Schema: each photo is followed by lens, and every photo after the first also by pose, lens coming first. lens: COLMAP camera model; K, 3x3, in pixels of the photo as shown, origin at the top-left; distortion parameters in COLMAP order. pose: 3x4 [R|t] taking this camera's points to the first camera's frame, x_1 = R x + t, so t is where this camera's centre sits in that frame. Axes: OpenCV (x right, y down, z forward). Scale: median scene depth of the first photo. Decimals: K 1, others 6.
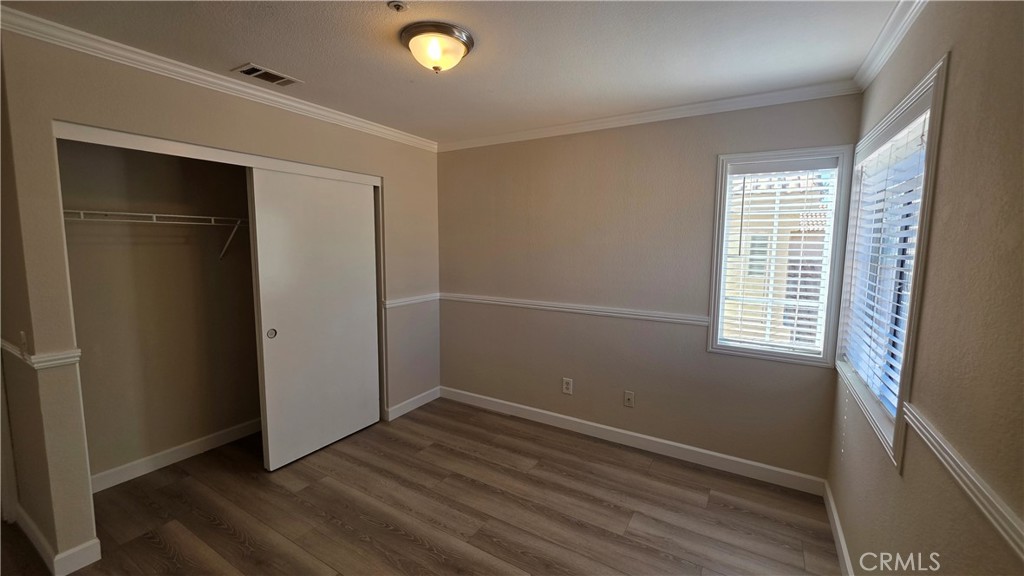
lens RADIAL K [[411.3, 0, 512.6], [0, 411.3, 282.3], [0, 0, 1]] dist [0.000839, -0.000613]
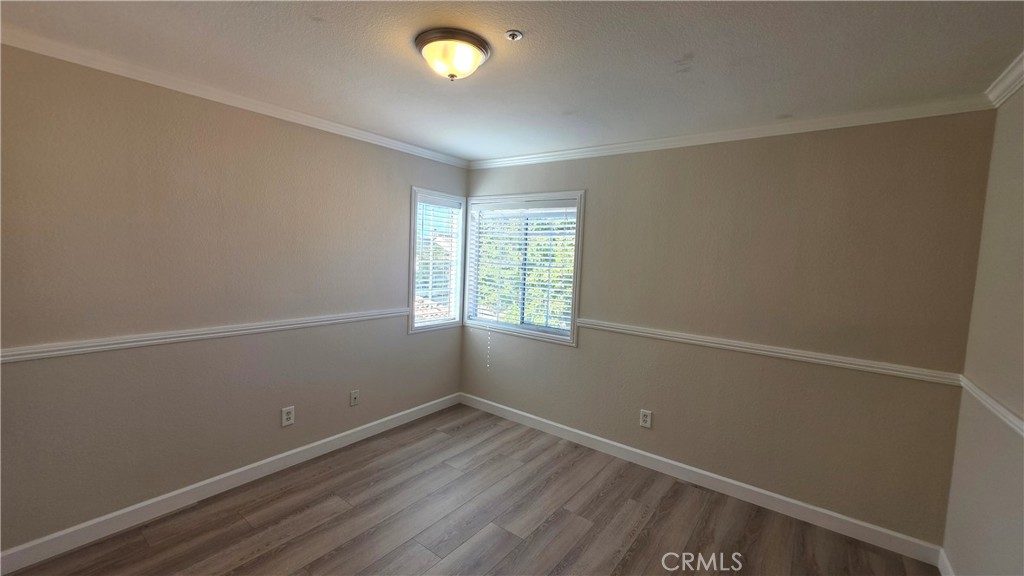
lens RADIAL K [[411.3, 0, 512.6], [0, 411.3, 282.3], [0, 0, 1]] dist [0.000839, -0.000613]
pose [[0.099282, -0.072470, 0.992417, -0.779965], [0.055947, 0.996173, 0.067147, -0.065925], [-0.993485, 0.048856, 0.102957, 0.529176]]
